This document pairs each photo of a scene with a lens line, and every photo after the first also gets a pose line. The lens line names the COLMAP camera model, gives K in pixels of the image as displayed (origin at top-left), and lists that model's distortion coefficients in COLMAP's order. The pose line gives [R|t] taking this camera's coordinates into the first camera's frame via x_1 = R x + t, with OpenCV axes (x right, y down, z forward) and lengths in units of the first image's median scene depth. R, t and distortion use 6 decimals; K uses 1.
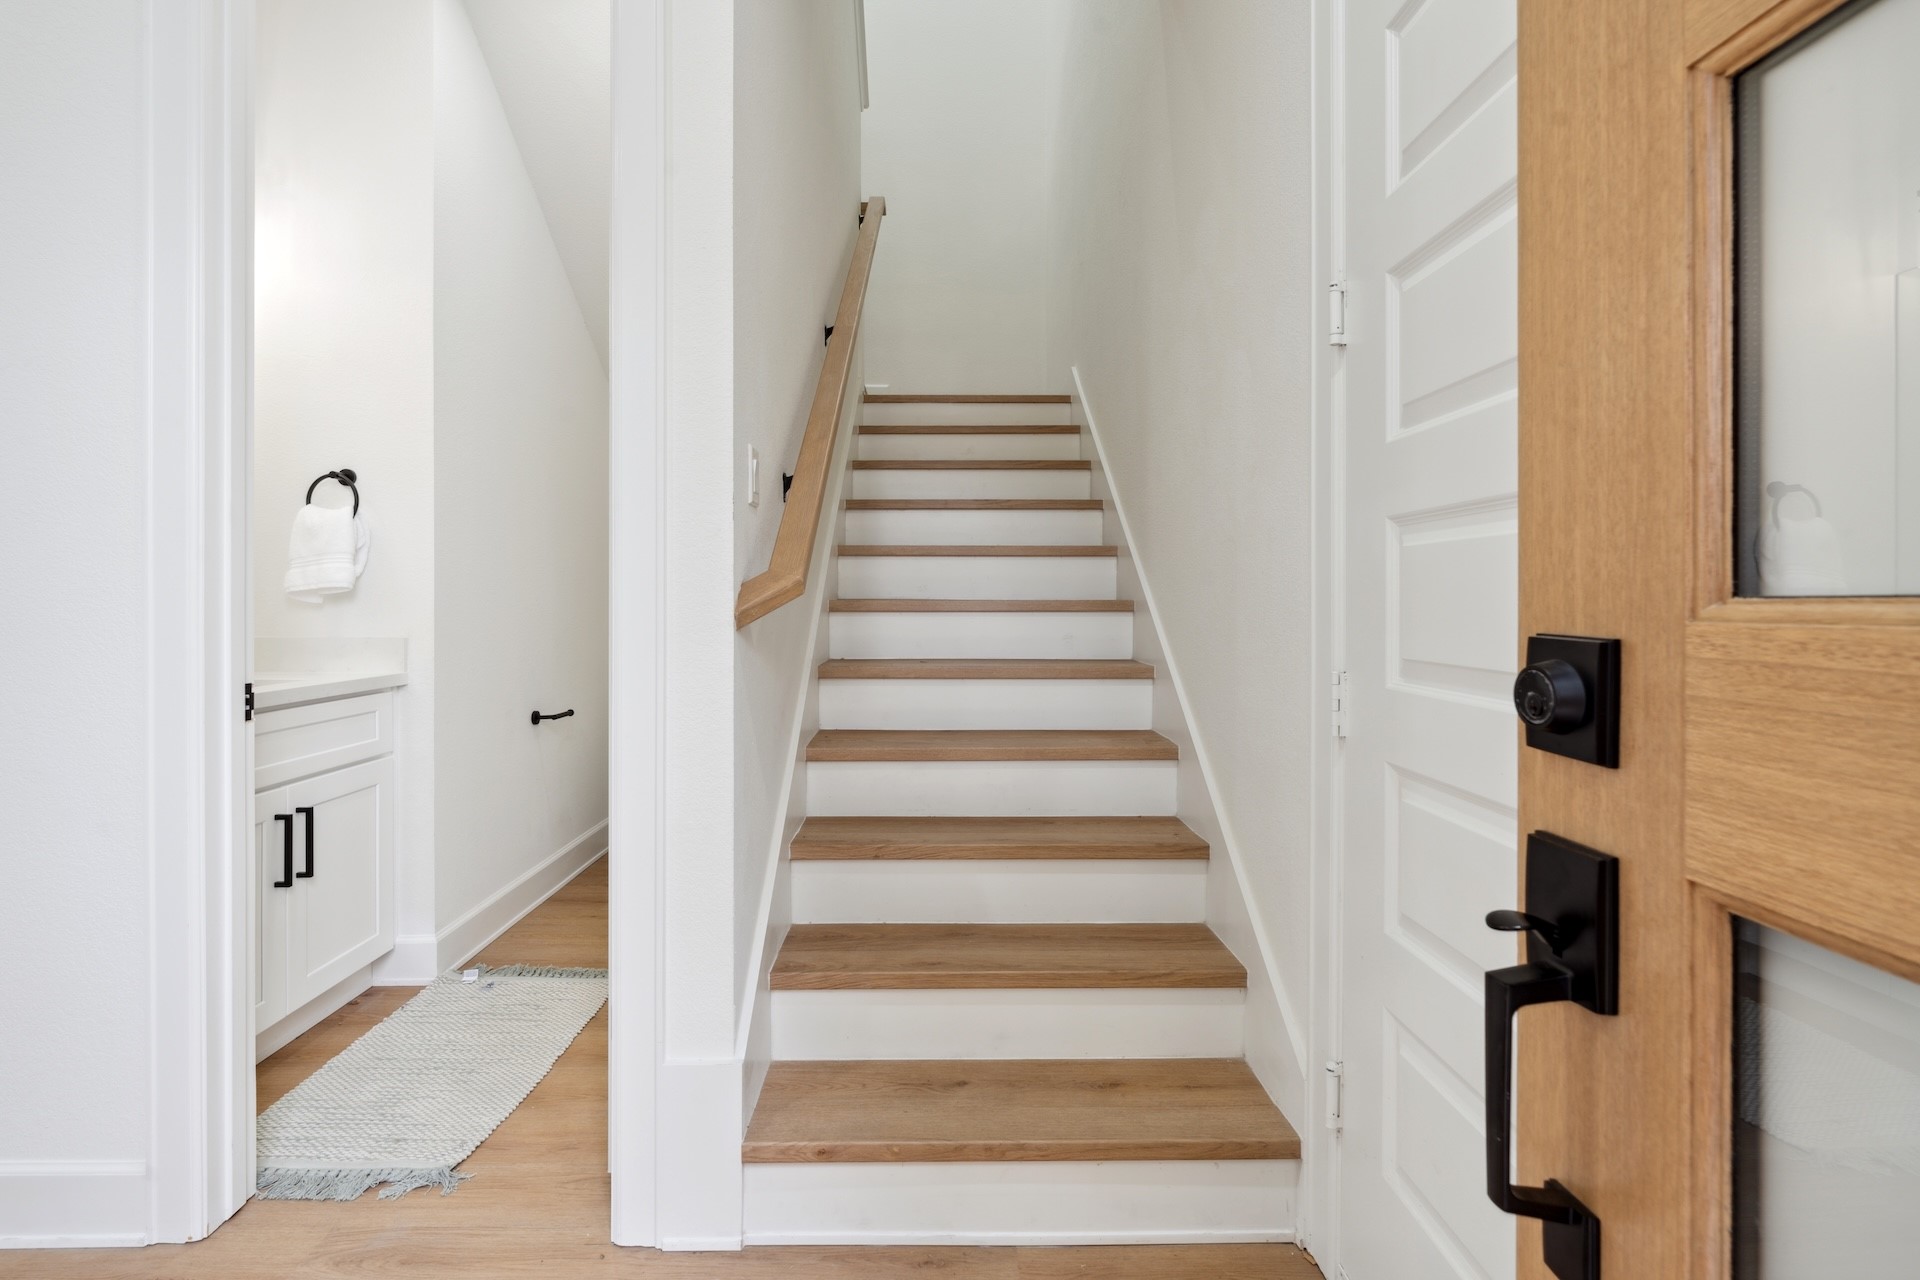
lens RADIAL K [[886.0, 0, 967.4], [0, 886.0, 601.4], [0, 0, 1]] dist [0.000079, 0.000243]
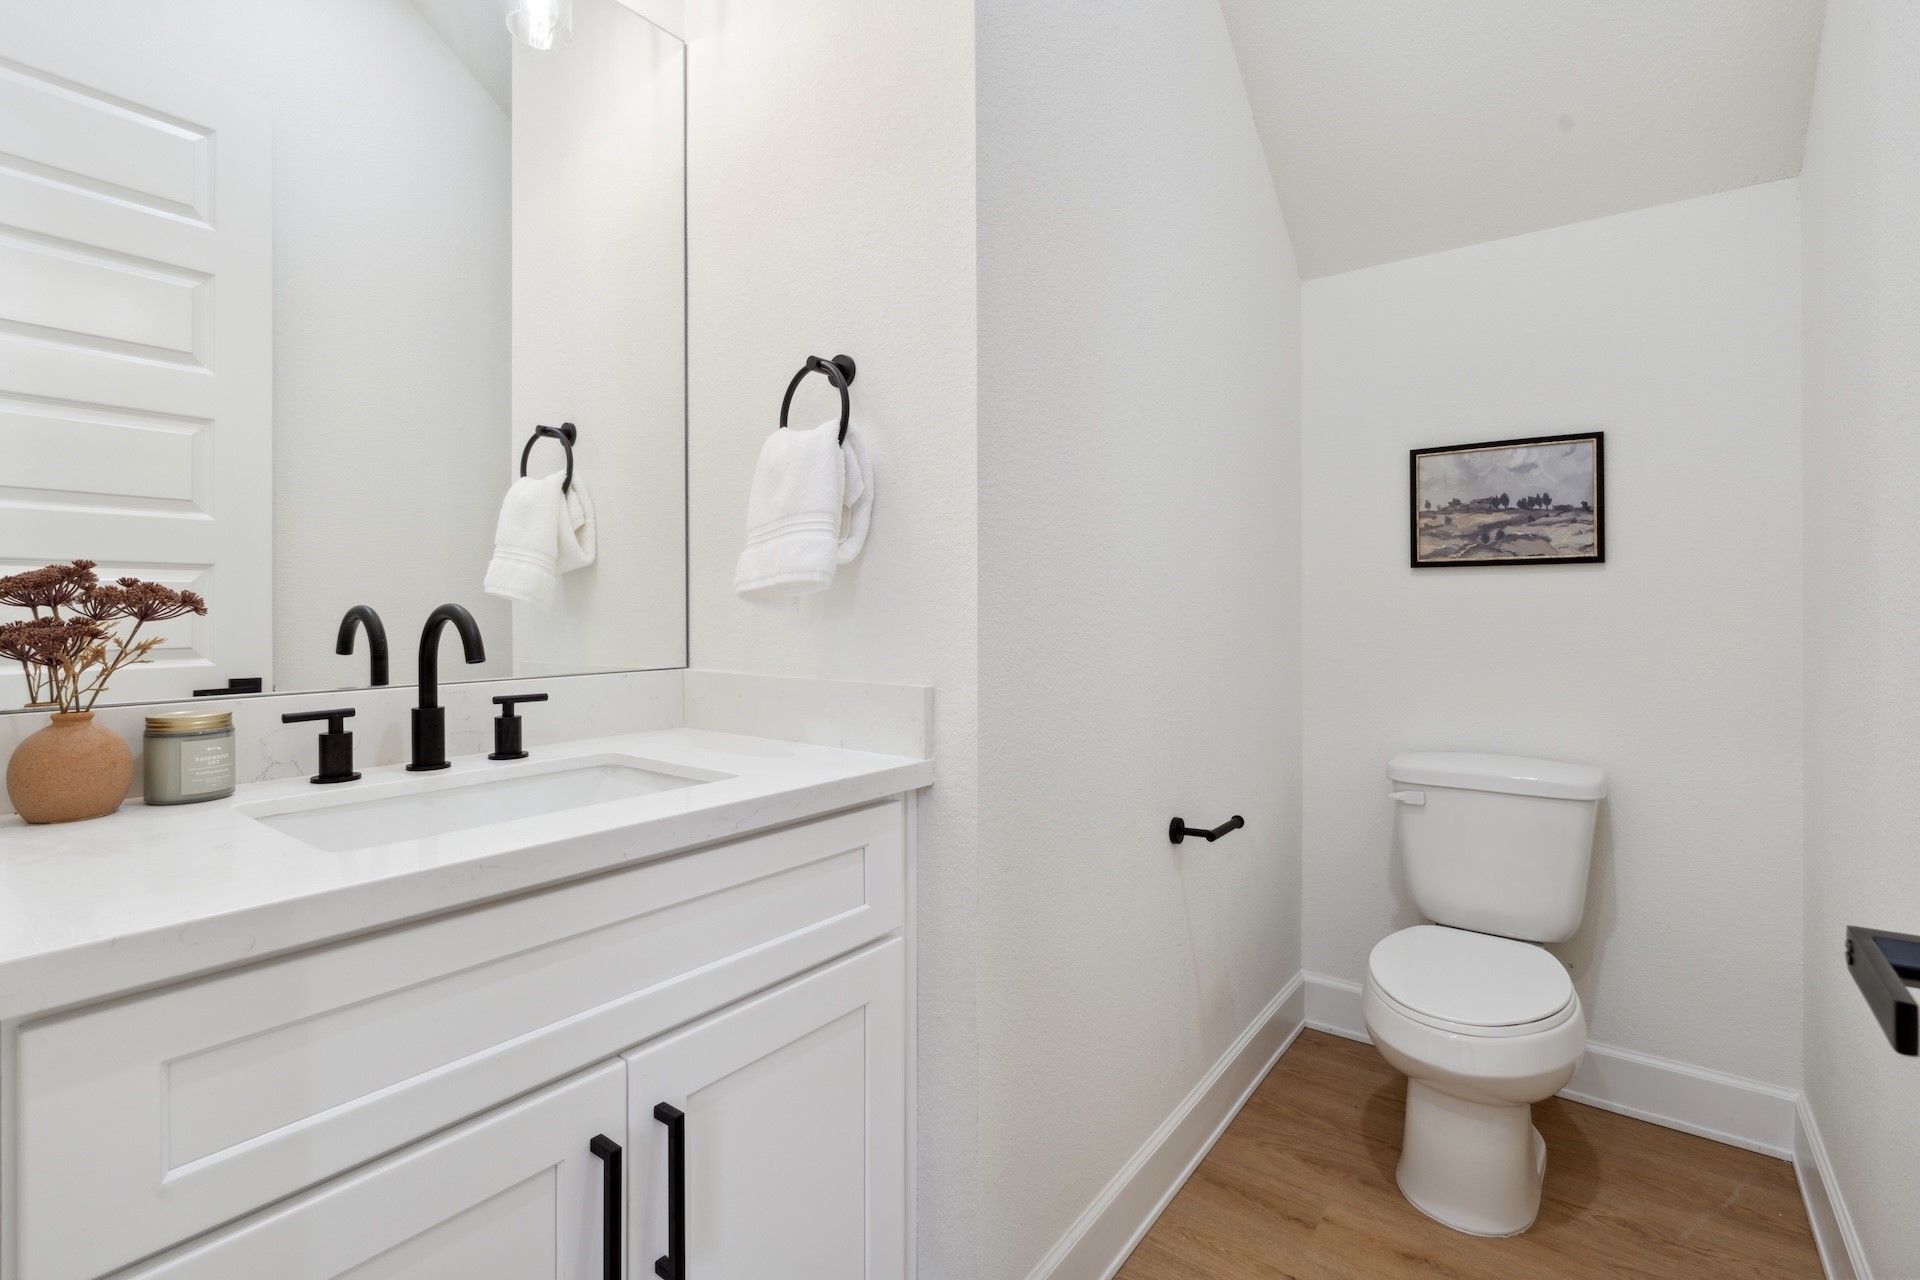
lens RADIAL K [[886.0, 0, 967.4], [0, 886.0, 601.4], [0, 0, 1]] dist [0.000079, 0.000243]
pose [[0.778789, 0.002387, -0.627282, -0.325735], [-0.004283, 0.999990, -0.001512, -0.005569], [0.627272, 0.003864, 0.778791, 0.655273]]
